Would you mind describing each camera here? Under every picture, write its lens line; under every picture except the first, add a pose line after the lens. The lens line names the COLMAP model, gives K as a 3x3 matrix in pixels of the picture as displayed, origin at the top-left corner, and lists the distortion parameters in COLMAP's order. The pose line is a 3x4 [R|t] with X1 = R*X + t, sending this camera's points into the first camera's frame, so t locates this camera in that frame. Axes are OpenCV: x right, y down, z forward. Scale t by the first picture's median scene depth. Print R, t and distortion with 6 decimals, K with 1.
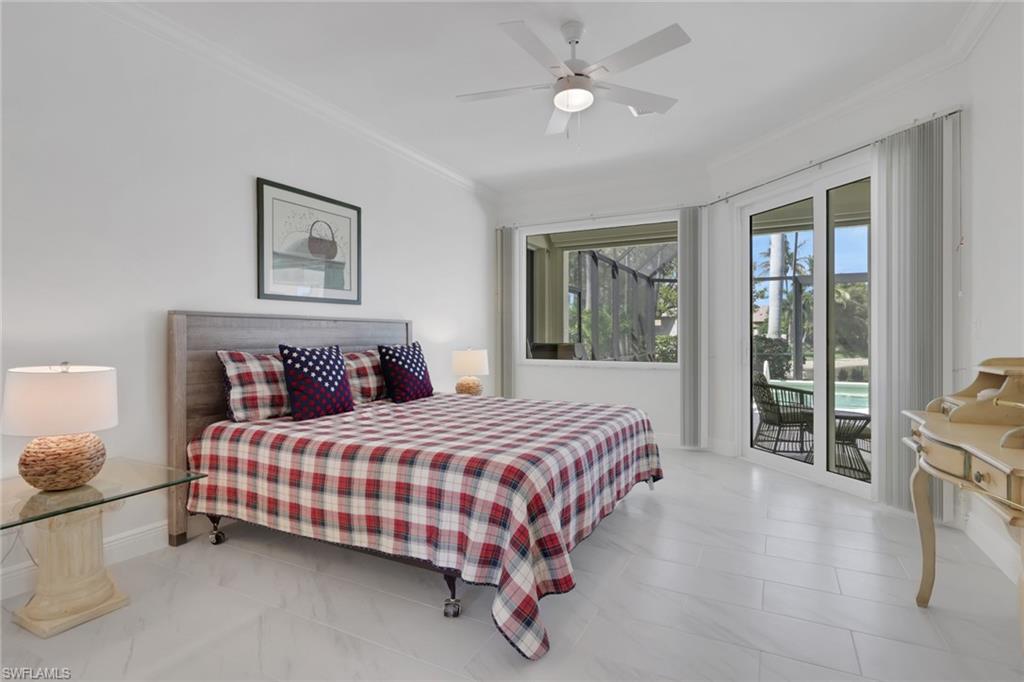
lens RADIAL K [[499.5, 0, 511.9], [0, 499.5, 339.2], [0, 0, 1]] dist [0.000508, 0.000143]
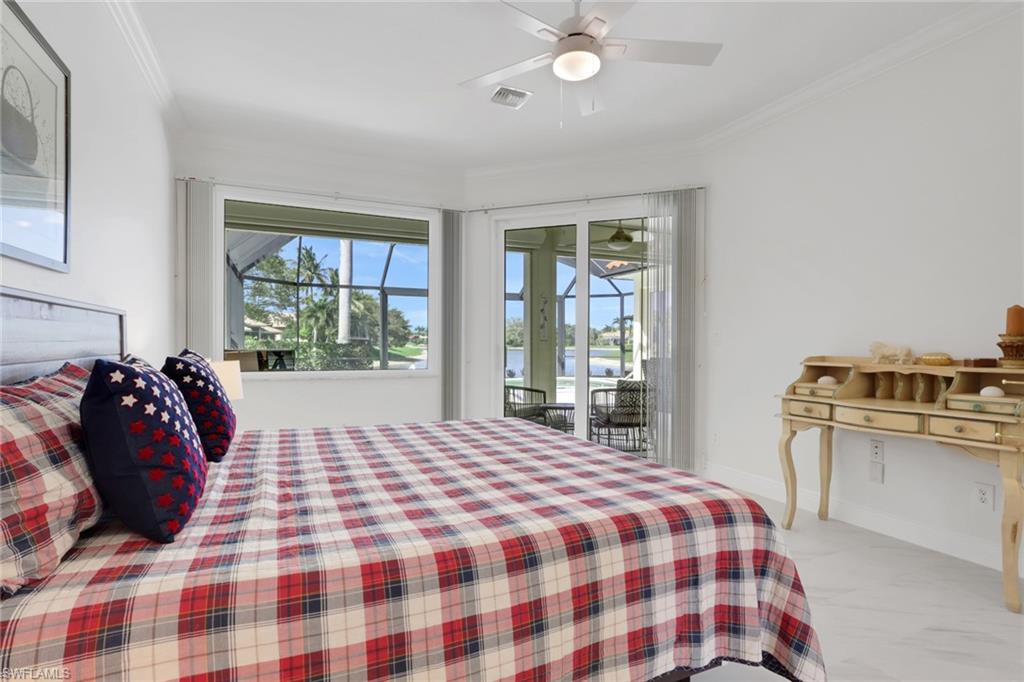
lens RADIAL K [[499.5, 0, 513.5], [0, 499.5, 341.2], [0, 0, 1]] dist [0.000508, 0.000143]
pose [[0.623861, 0.004866, 0.781520, -0.368690], [-0.000087, 0.999981, -0.006157, -0.000564], [-0.781535, 0.003773, 0.623850, 0.326736]]
